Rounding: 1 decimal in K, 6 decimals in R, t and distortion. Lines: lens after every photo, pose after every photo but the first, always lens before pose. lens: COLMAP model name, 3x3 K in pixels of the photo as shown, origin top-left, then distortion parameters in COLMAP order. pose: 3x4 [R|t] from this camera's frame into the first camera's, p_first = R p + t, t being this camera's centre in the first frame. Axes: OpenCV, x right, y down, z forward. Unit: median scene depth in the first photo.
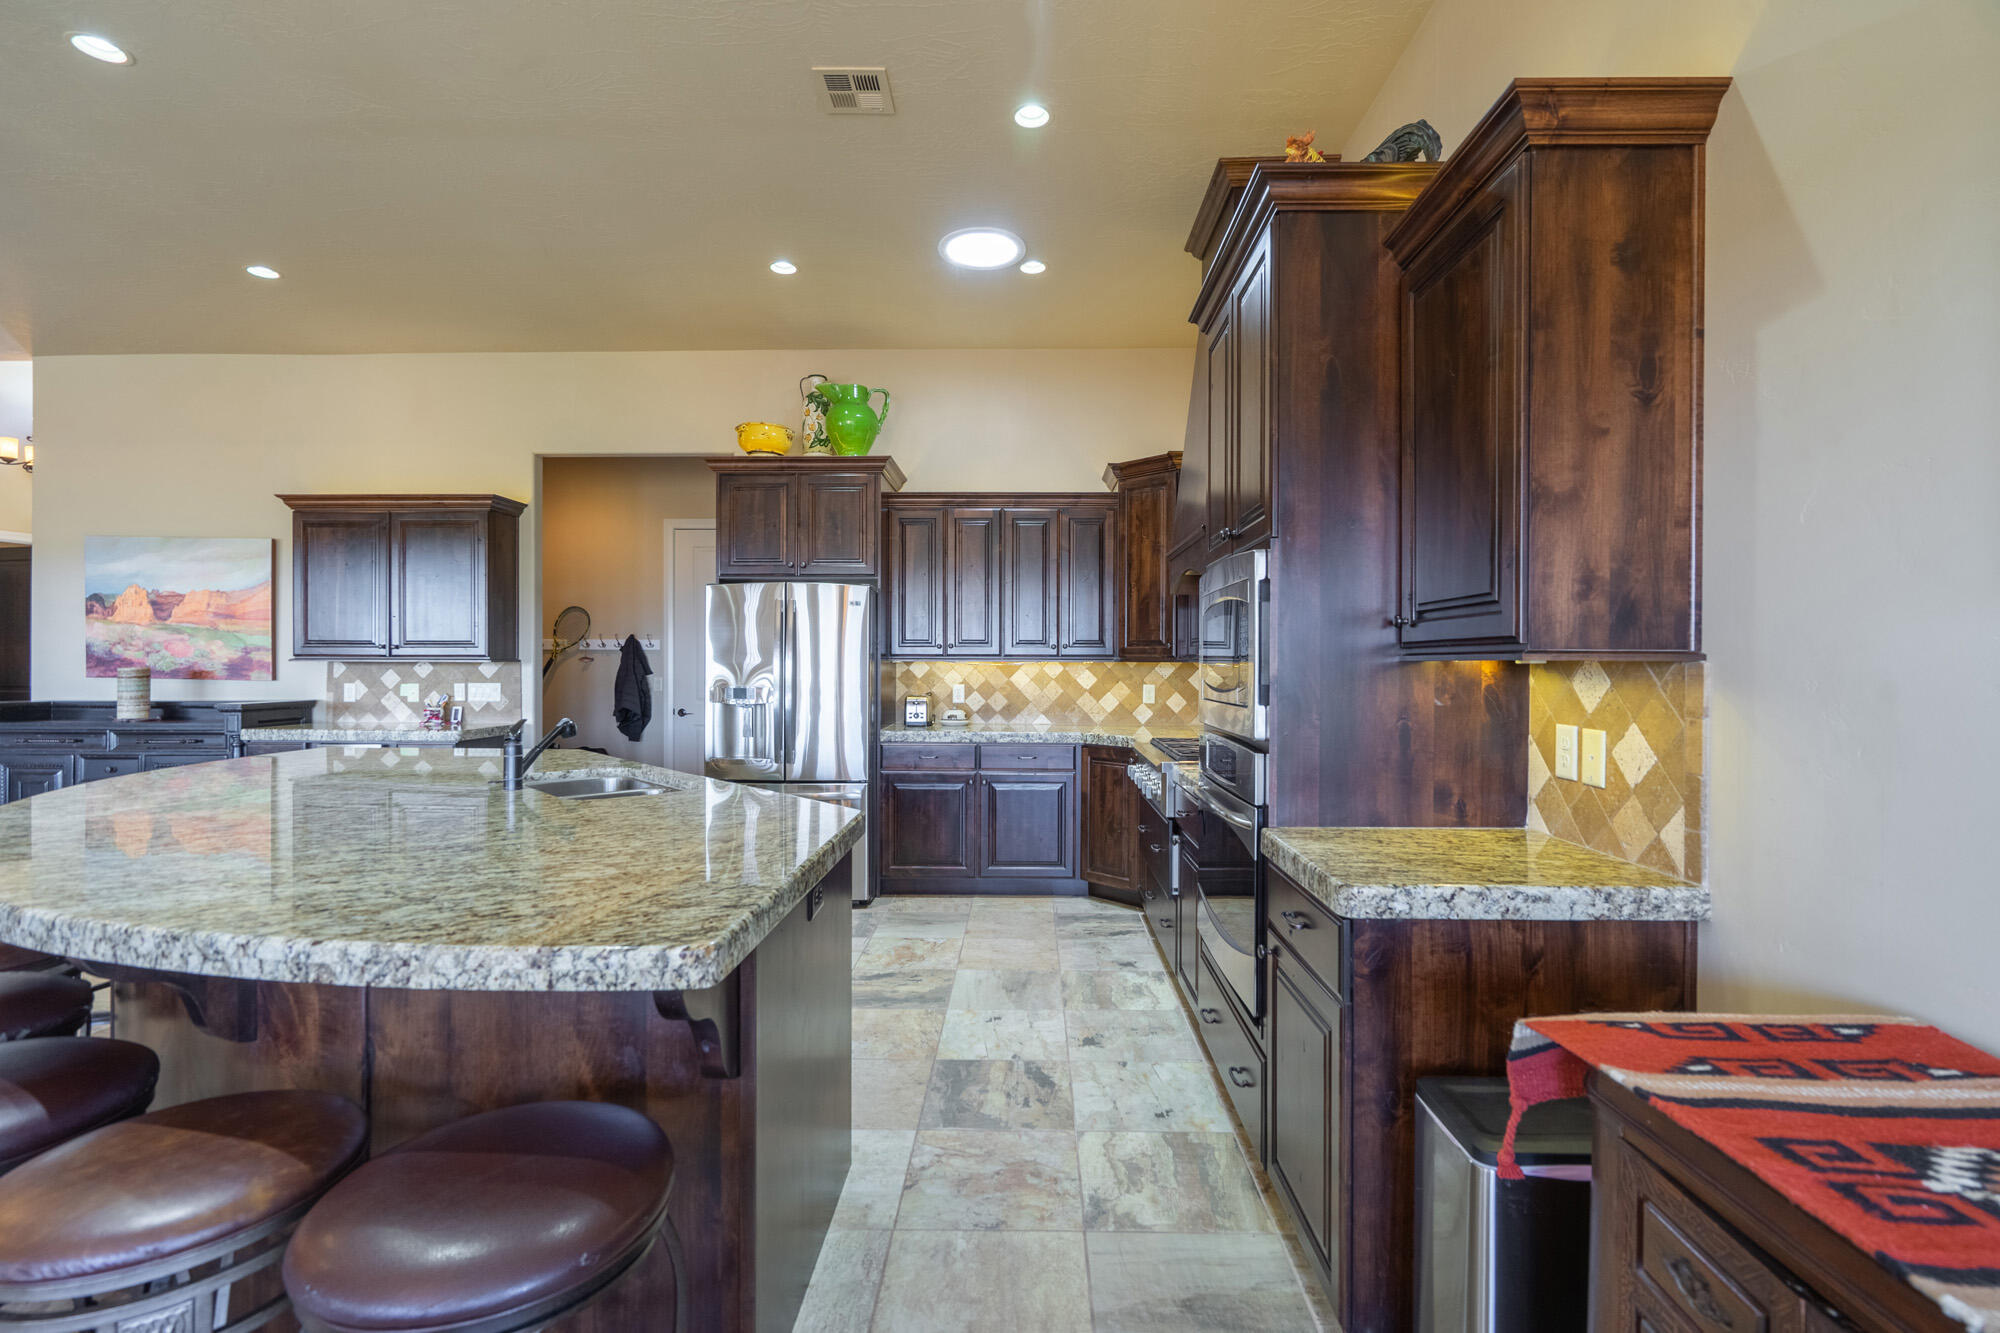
lens RADIAL K [[890.8, 0, 1017.9], [0, 890.8, 670.5], [0, 0, 1]] dist [-0.000889, 0.000597]
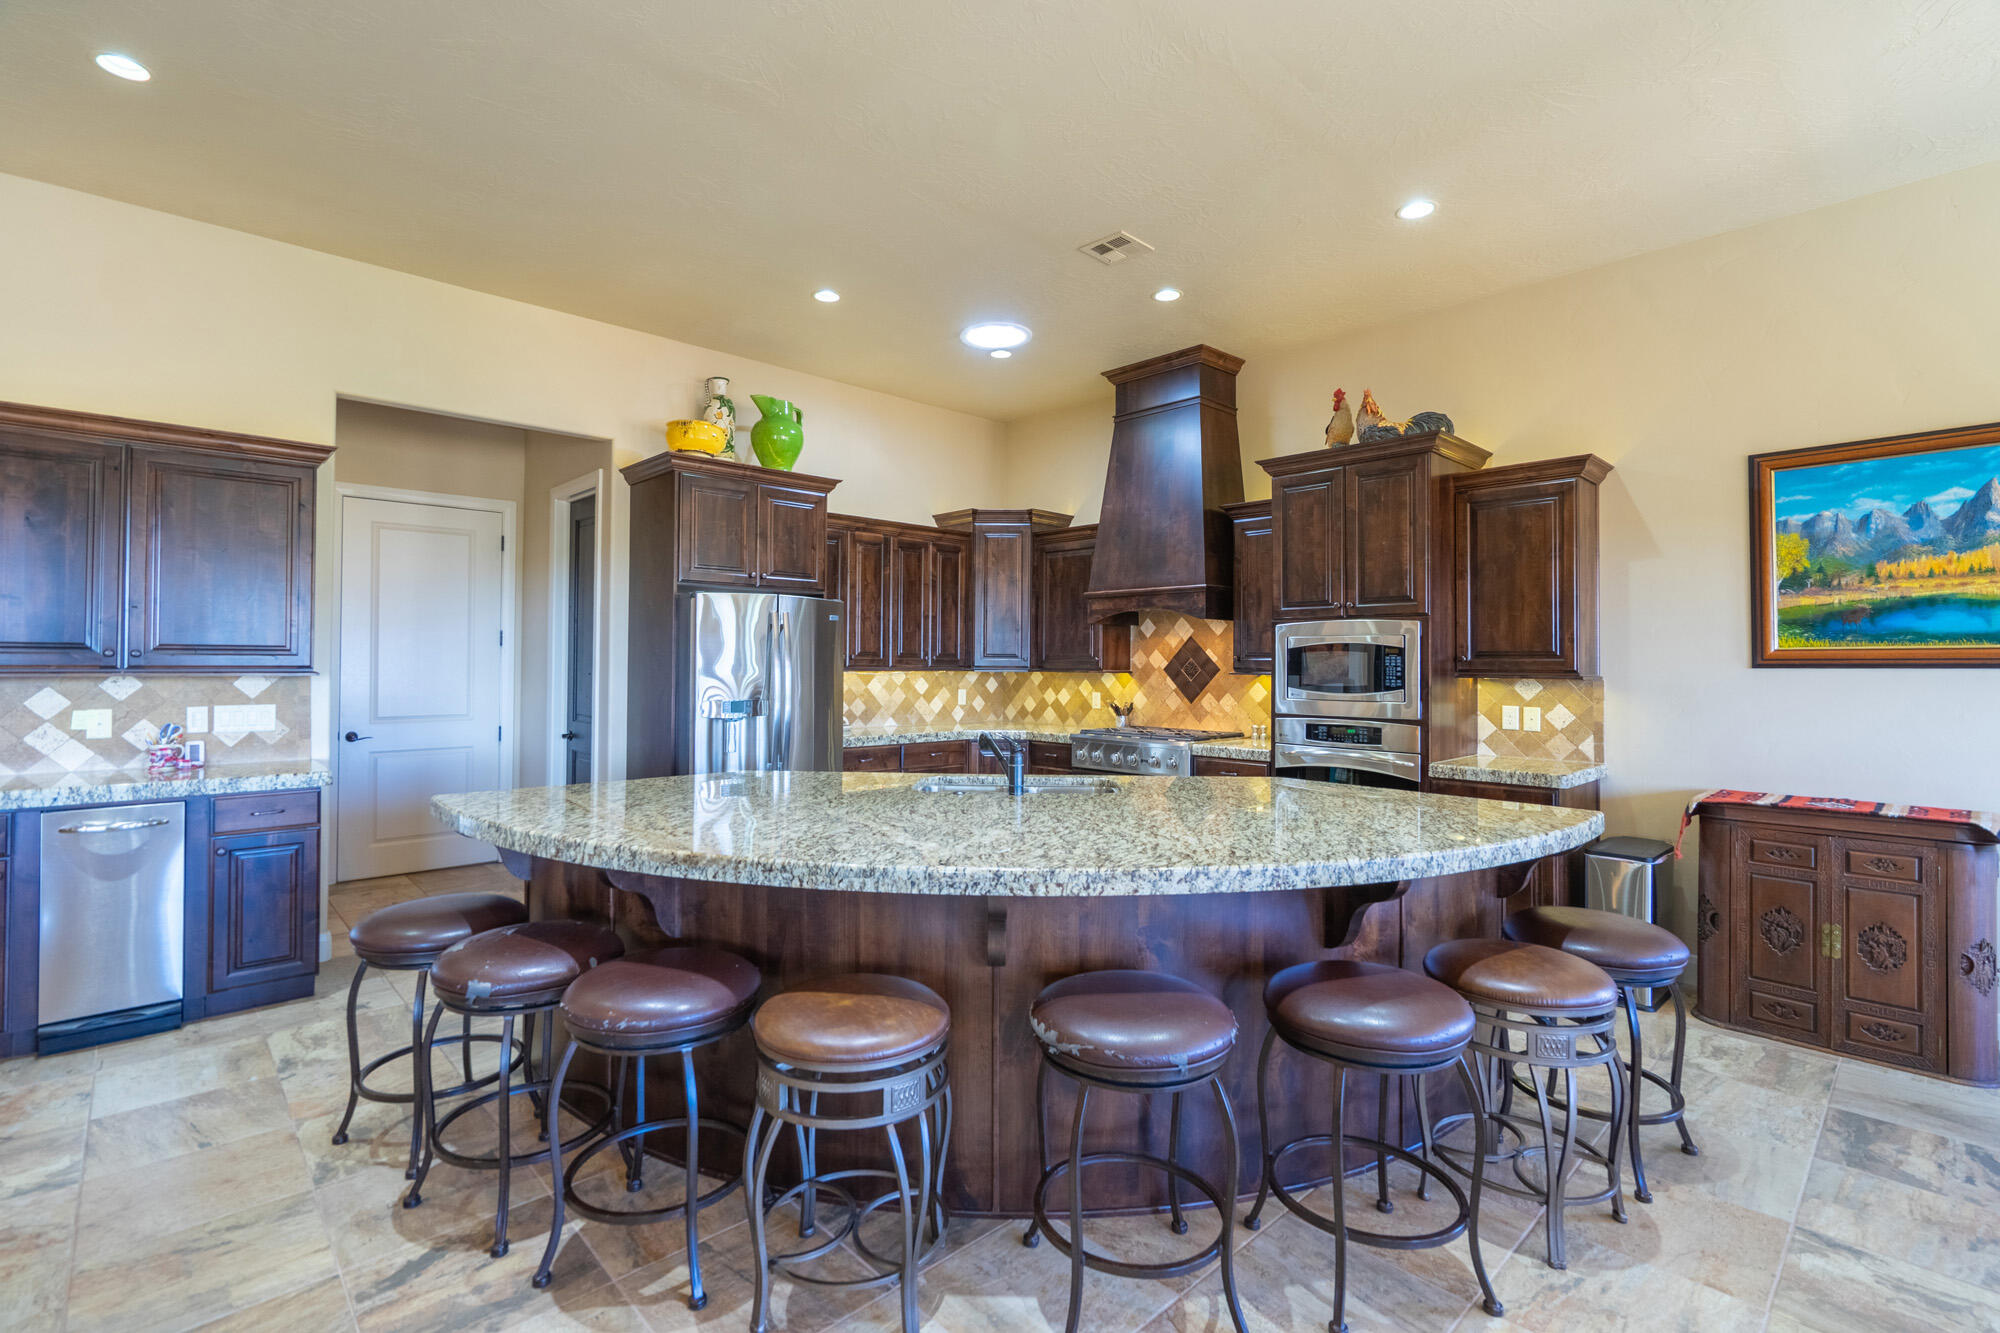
lens RADIAL K [[878.0, 0, 1000.0], [0, 878.0, 666.5], [0, 0, 1]] dist [0.001186, 0.000231]
pose [[0.725343, -0.000931, 0.688387, -0.666736], [0.002713, 0.999995, -0.001506, -0.014189], [-0.688382, 0.002960, 0.725342, 0.095414]]
